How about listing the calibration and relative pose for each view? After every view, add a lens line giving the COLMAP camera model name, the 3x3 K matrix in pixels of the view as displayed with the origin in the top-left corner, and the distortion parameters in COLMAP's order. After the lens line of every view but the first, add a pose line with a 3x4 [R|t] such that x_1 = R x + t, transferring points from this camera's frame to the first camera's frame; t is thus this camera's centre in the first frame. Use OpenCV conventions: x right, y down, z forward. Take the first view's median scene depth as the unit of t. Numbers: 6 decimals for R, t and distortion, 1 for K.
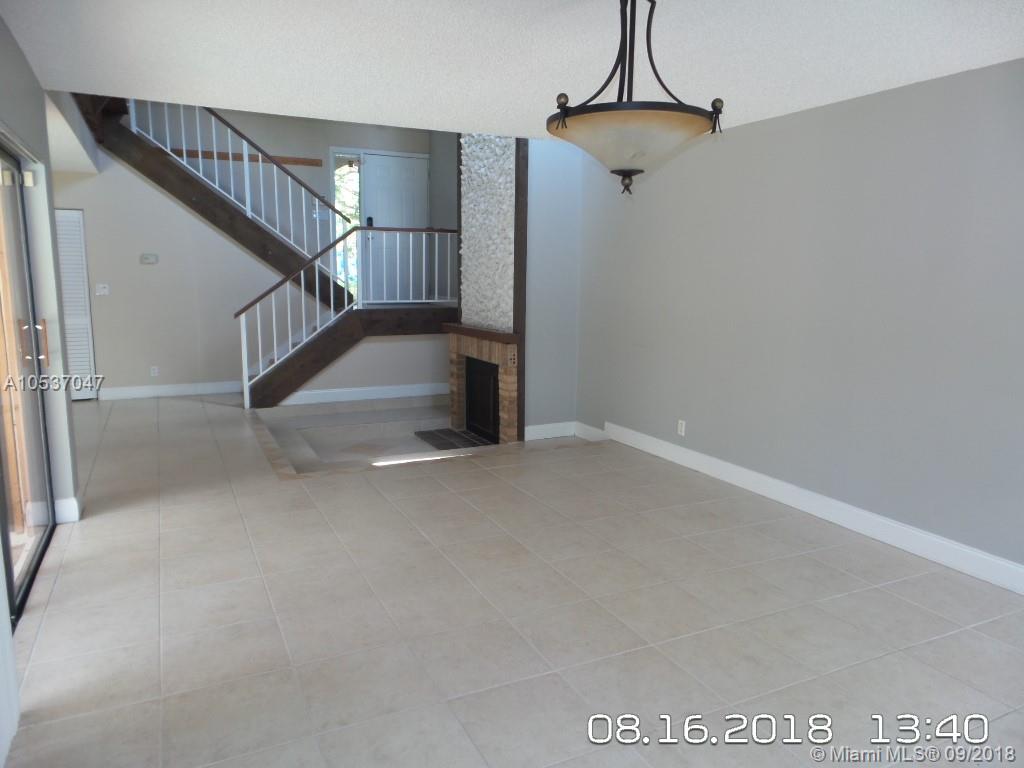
lens RADIAL K [[706.5, 0, 512.0], [0, 706.5, 384.0], [0, 0, 1]] dist [-0.001300, -0.000800]
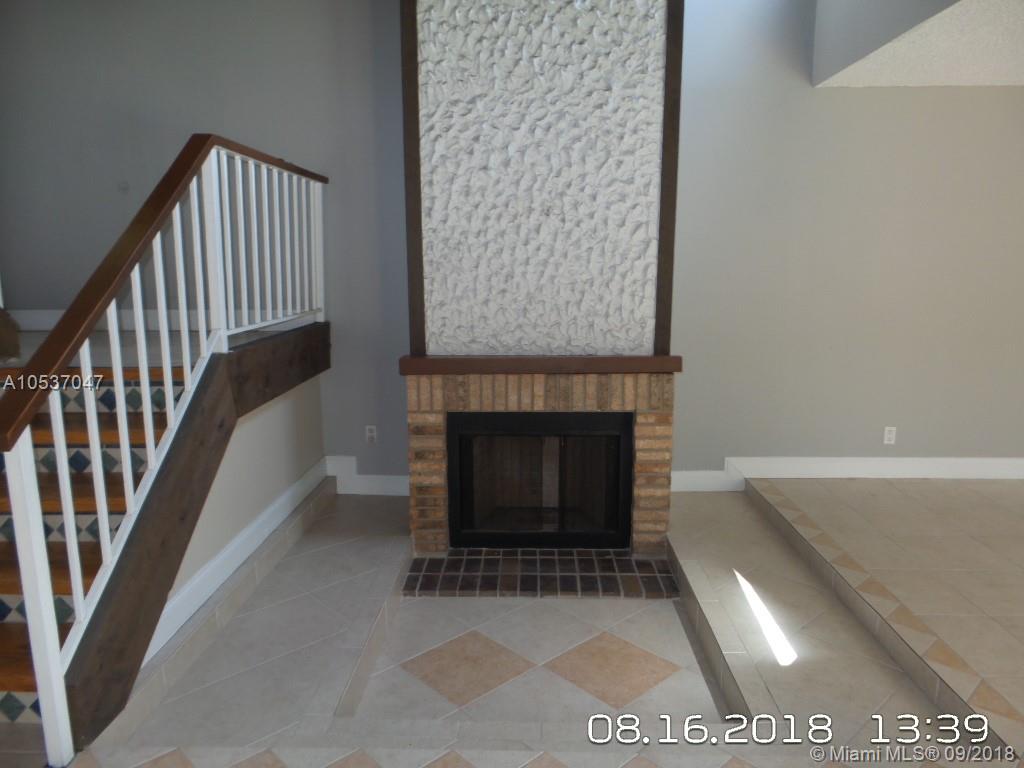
lens RADIAL K [[706.5, 0, 512.0], [0, 706.5, 384.0], [0, 0, 1]] dist [-0.001300, -0.000800]
pose [[0.468821, -0.164604, 0.867820, -0.570675], [0.145361, 0.983465, 0.108011, -0.127749], [-0.871250, 0.075509, 0.484996, 0.802683]]
